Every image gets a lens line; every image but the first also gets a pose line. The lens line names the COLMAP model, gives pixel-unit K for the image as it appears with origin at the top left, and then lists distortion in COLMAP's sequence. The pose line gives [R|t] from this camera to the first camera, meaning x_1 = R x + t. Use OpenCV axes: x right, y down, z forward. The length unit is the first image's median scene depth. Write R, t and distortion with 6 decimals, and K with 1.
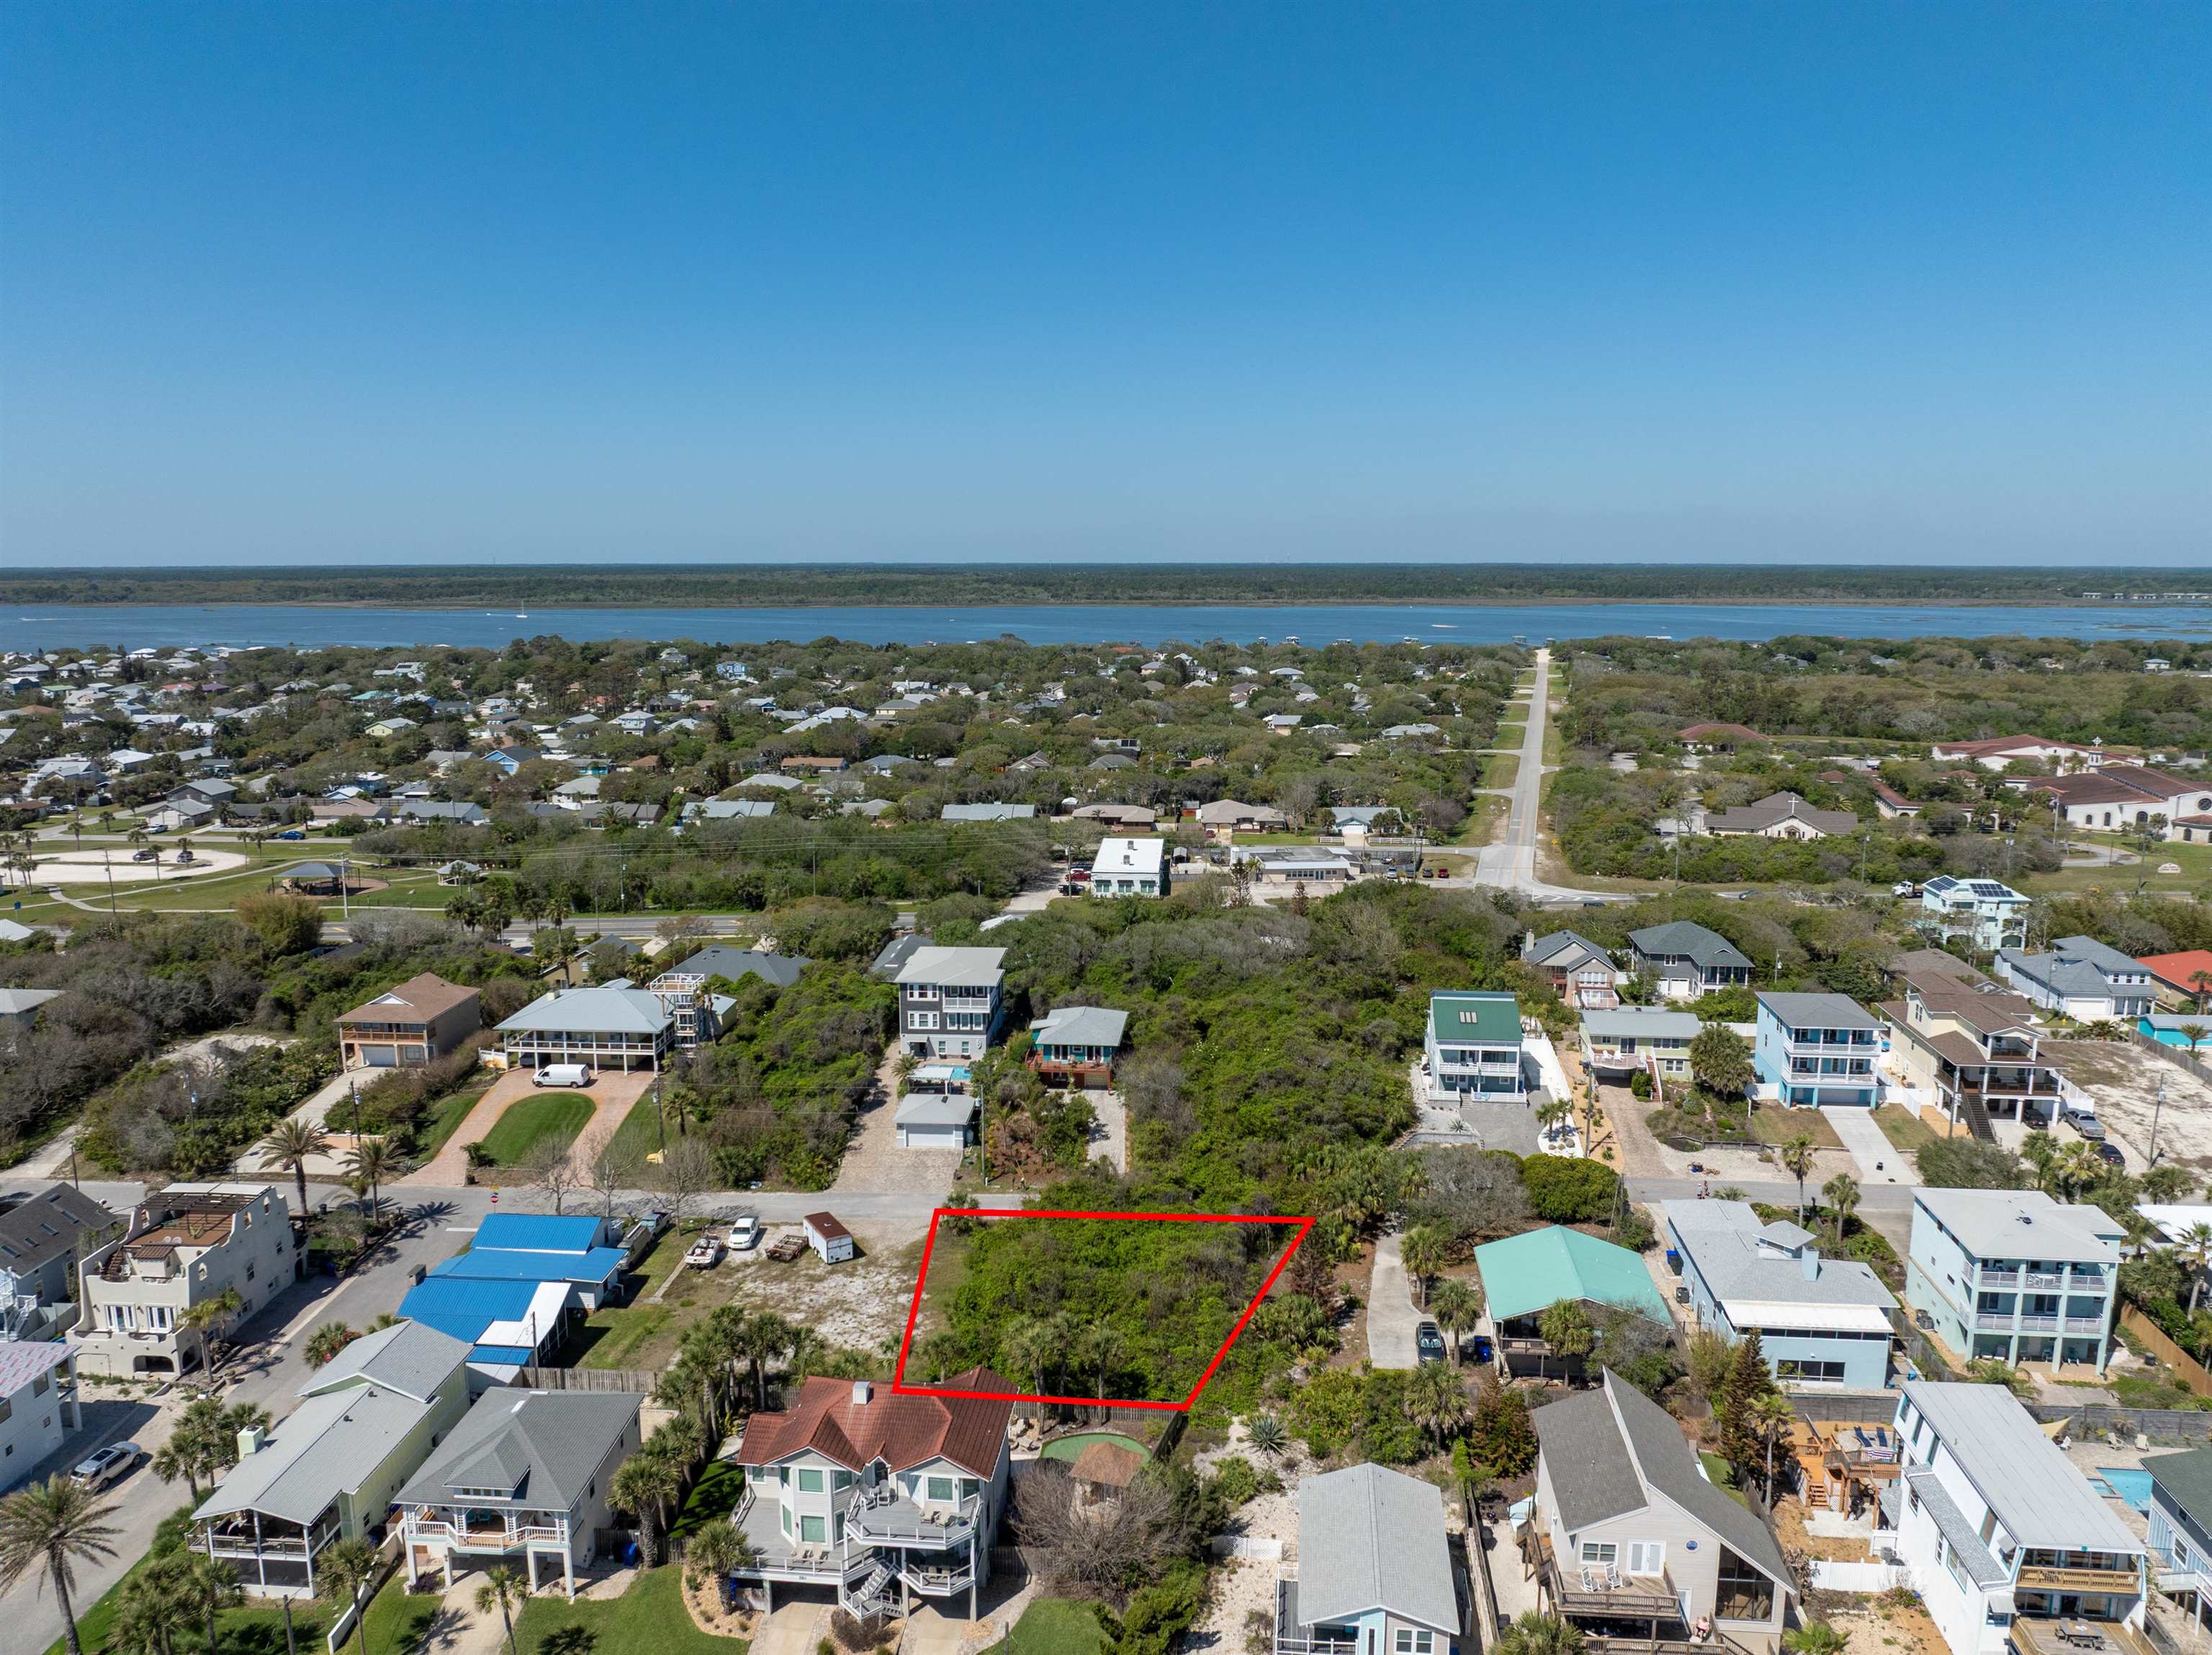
lens RADIAL K [[1635.9, 0, 1106.0], [0, 1635.9, 827.5], [0, 0, 1]] dist [-0.031168, -0.009702]
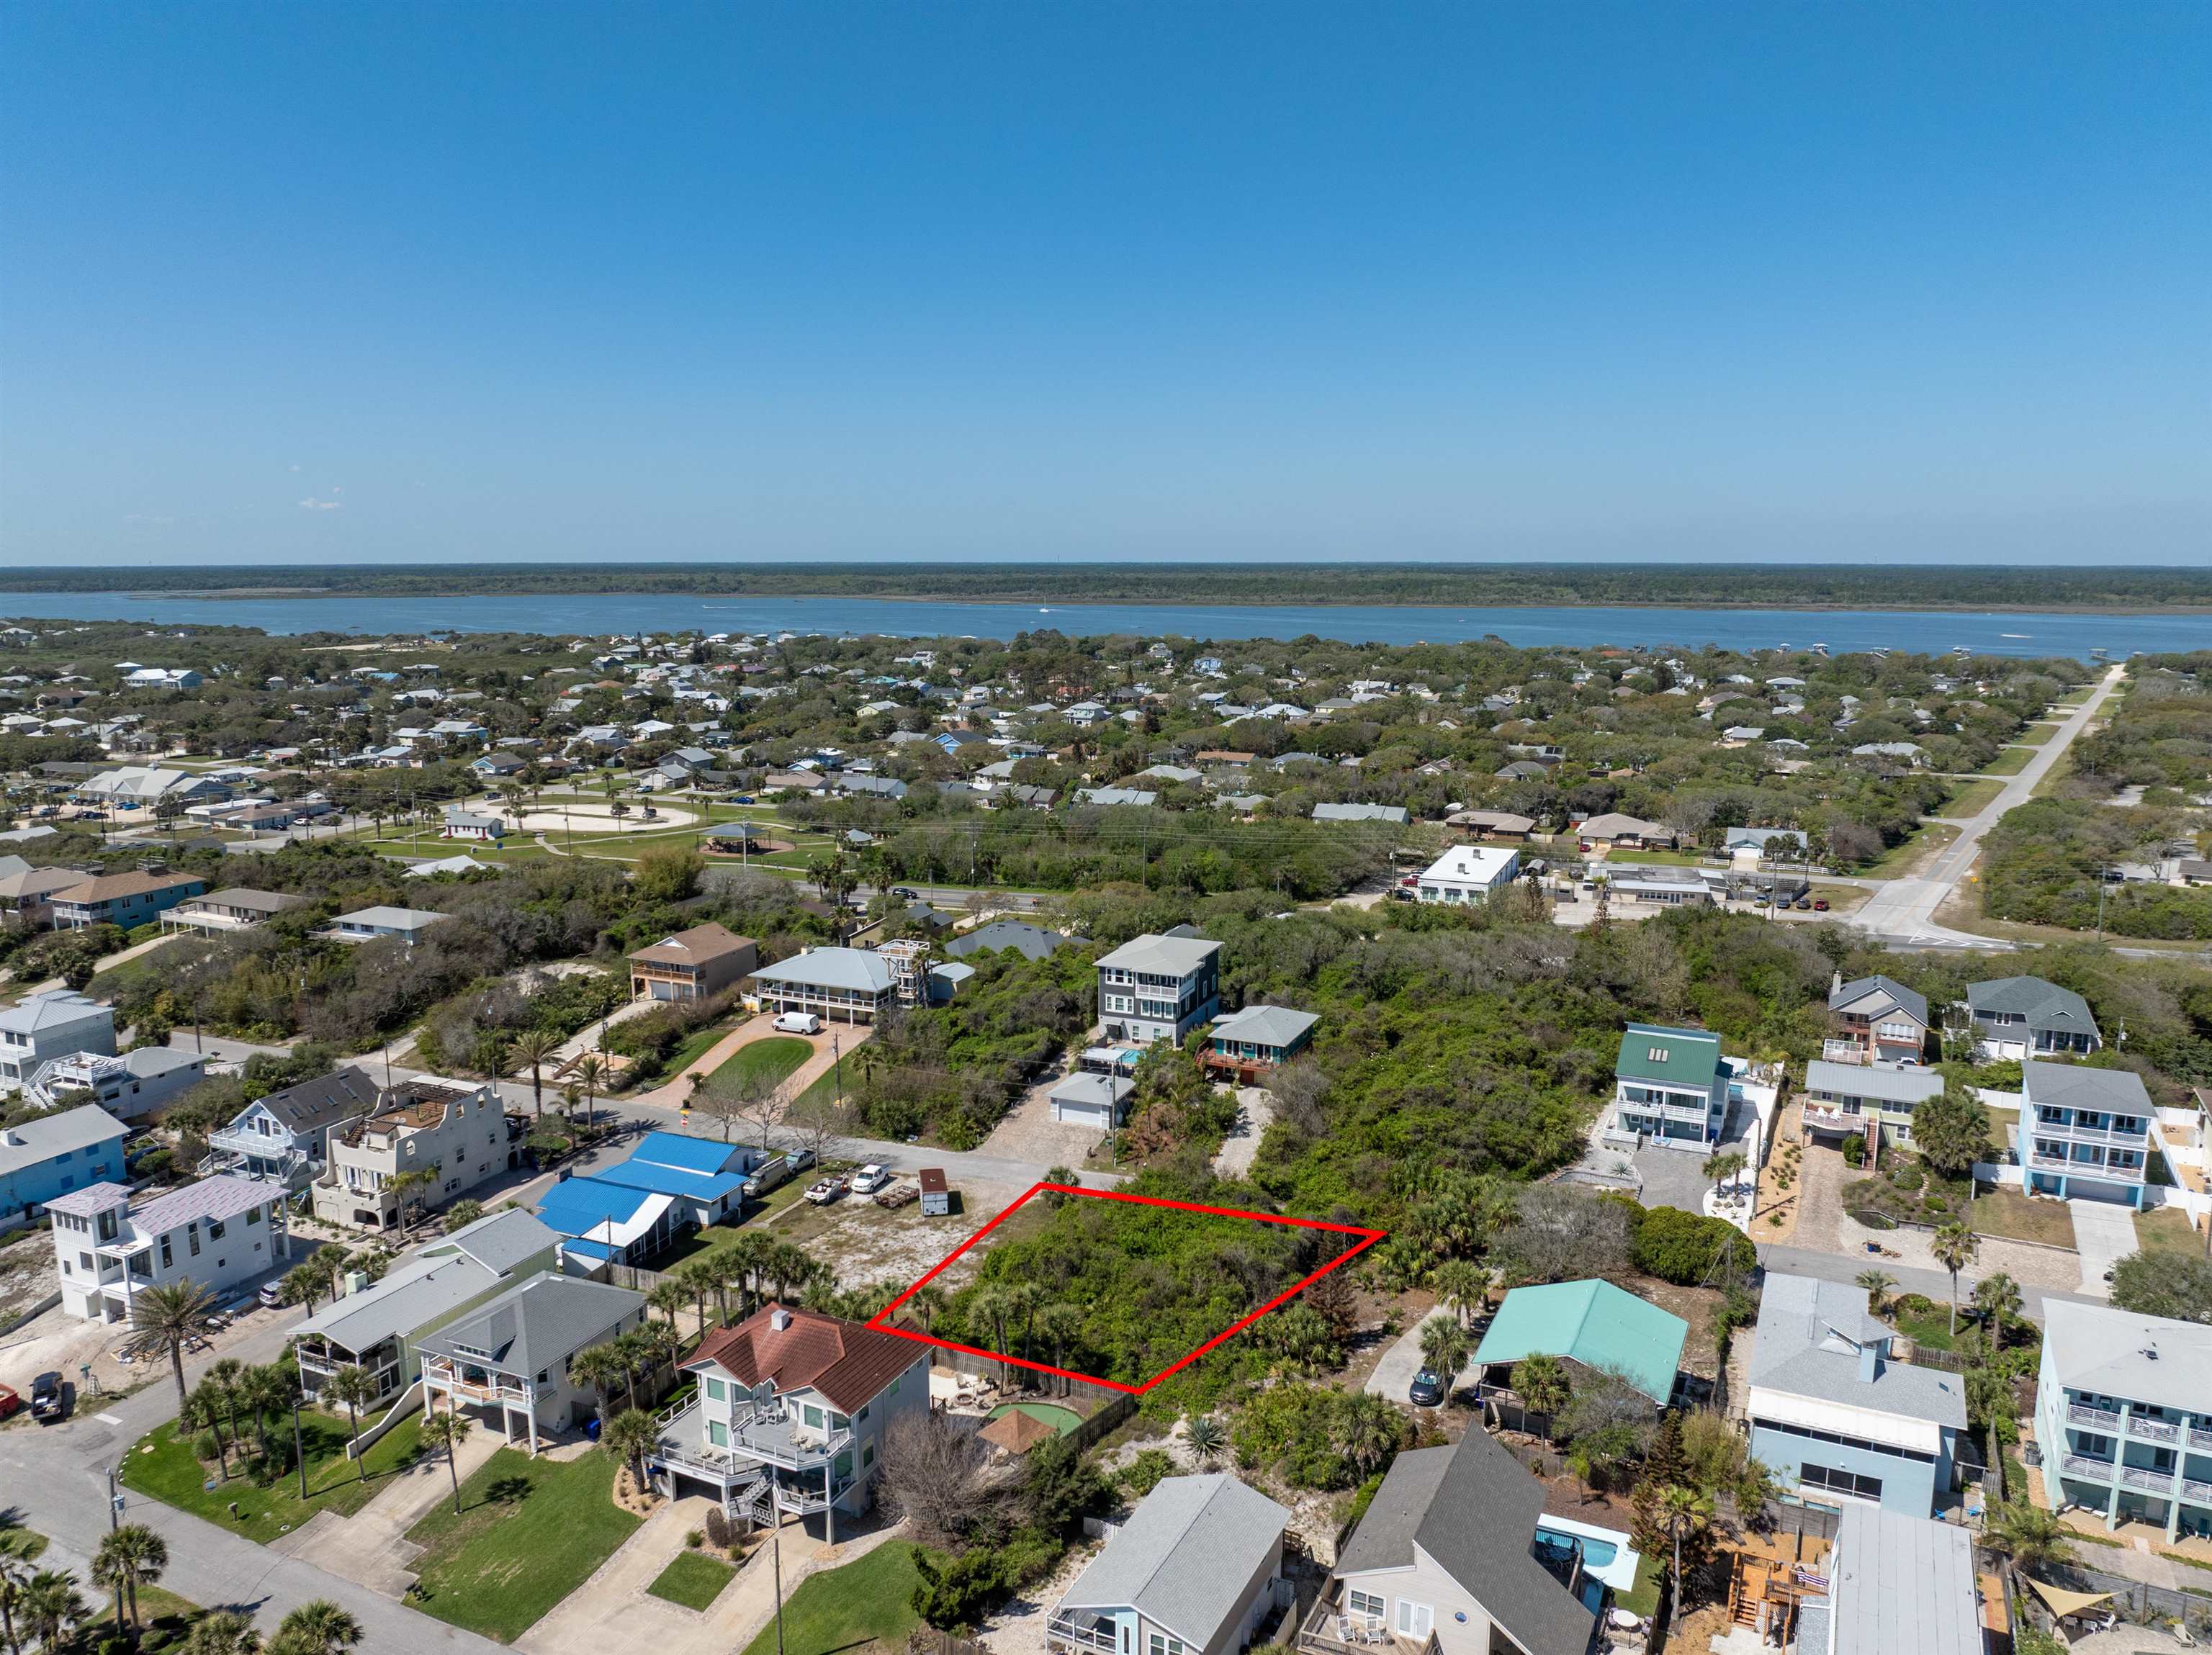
lens RADIAL K [[1635.9, 0, 1106.0], [0, 1635.9, 827.5], [0, 0, 1]] dist [-0.031168, -0.009702]
pose [[0.937472, 0.056199, -0.343495, 0.240096], [-0.056010, 0.998375, 0.010480, -0.004269], [0.343526, 0.009414, 0.939096, 0.025428]]
